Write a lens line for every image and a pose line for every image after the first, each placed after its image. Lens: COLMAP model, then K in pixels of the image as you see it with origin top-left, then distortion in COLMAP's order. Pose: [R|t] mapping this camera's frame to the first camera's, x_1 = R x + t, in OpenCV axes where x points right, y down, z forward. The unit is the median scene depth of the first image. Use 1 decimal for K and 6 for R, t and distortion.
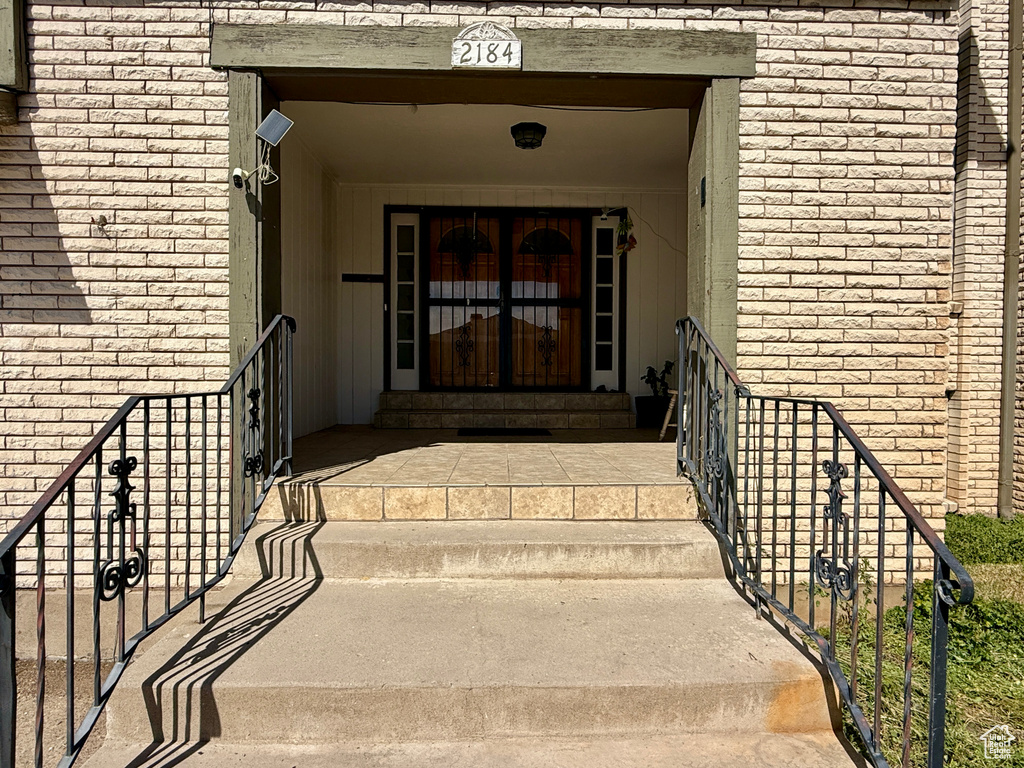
lens RADIAL K [[579.1, 0, 512.5], [0, 579.1, 380.4], [0, 0, 1]] dist [0.001637, -0.000541]
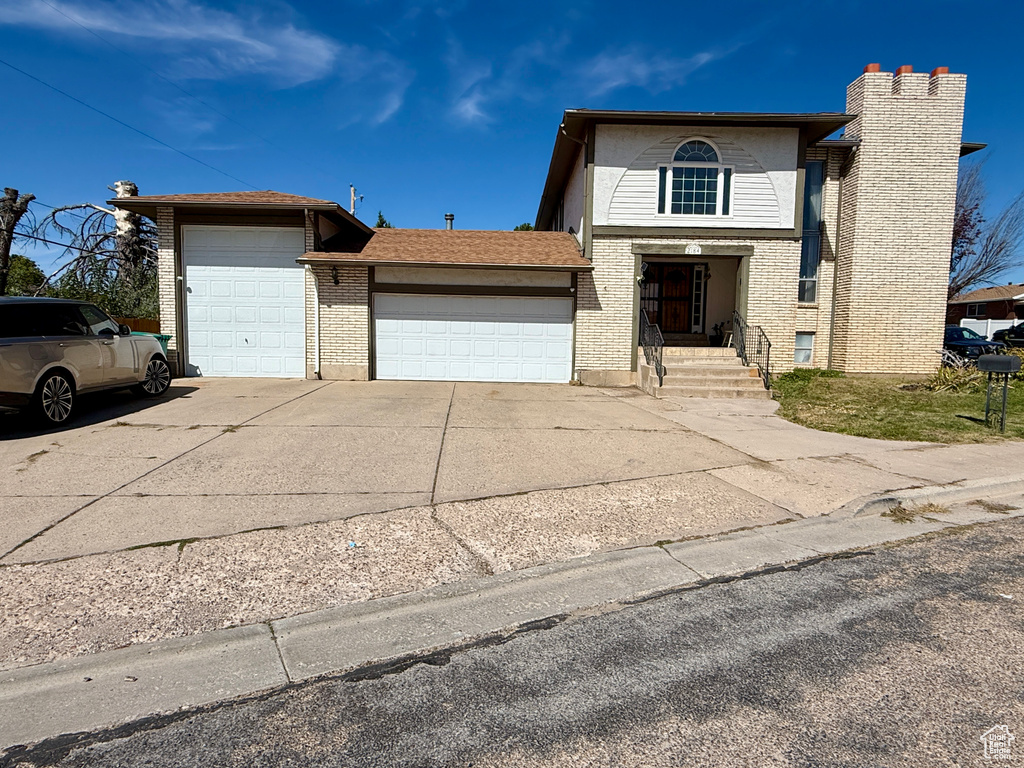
lens RADIAL K [[579.1, 0, 513.1], [0, 579.1, 384.7], [0, 0, 1]] dist [0.001637, -0.000541]
pose [[0.999669, 0.014755, -0.021089, -1.304521], [-0.013323, 0.997698, 0.066494, 0.186297], [0.022022, -0.066191, 0.997564, -3.506191]]
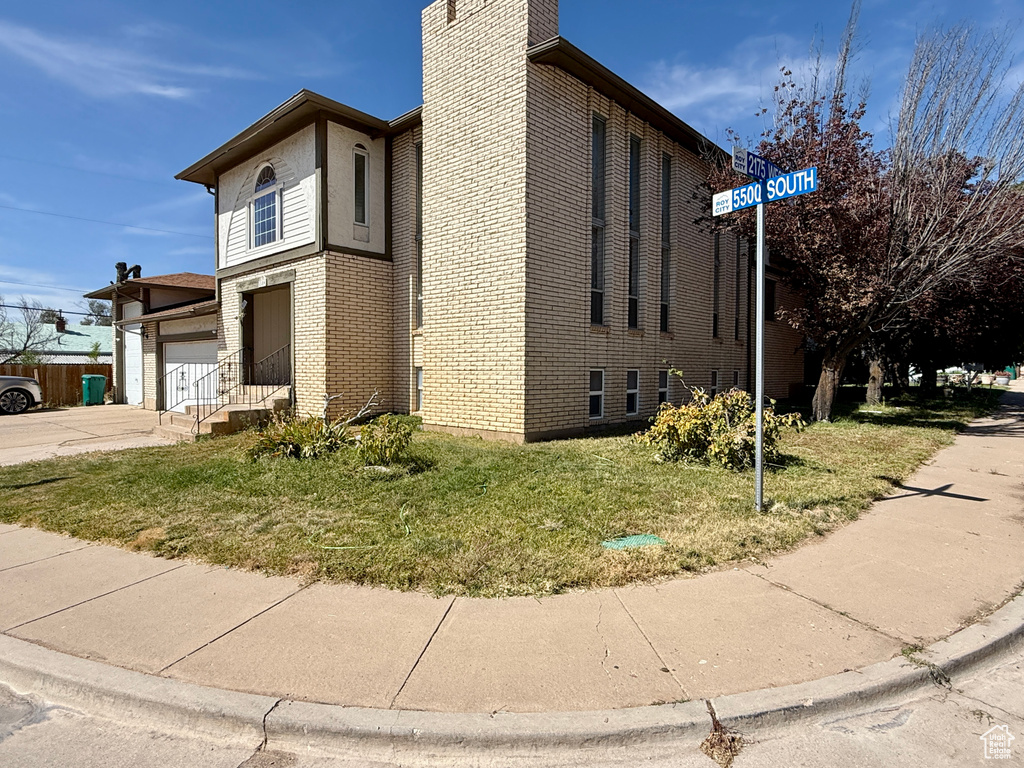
lens RADIAL K [[579.1, 0, 516.2], [0, 579.1, 381.0], [0, 0, 1]] dist [0.001637, -0.000541]
pose [[0.715299, 0.013359, -0.698690, 4.107116], [-0.013675, 0.999893, 0.005118, 0.091209], [0.698684, 0.005894, 0.715406, -0.687360]]
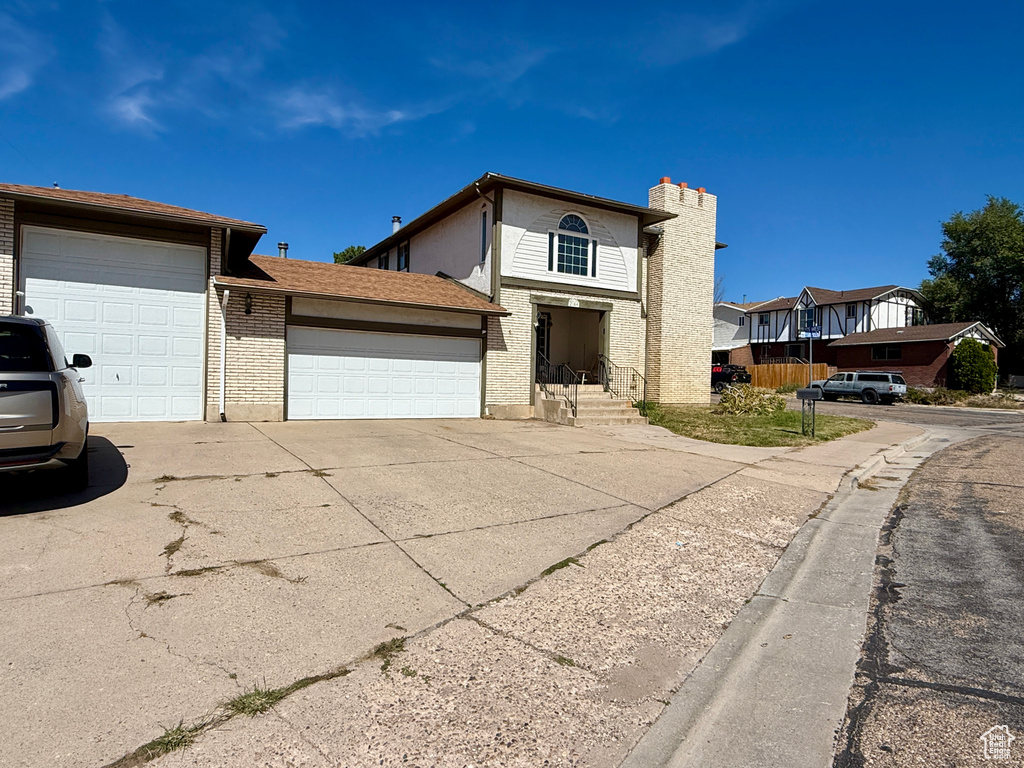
lens RADIAL K [[579.1, 0, 513.5], [0, 579.1, 385.8], [0, 0, 1]] dist [0.001637, -0.000541]
pose [[0.877348, 0.010790, 0.479733, -3.057594], [-0.009858, 0.999941, -0.004462, 0.221544], [-0.479753, -0.000814, 0.877403, -3.397026]]
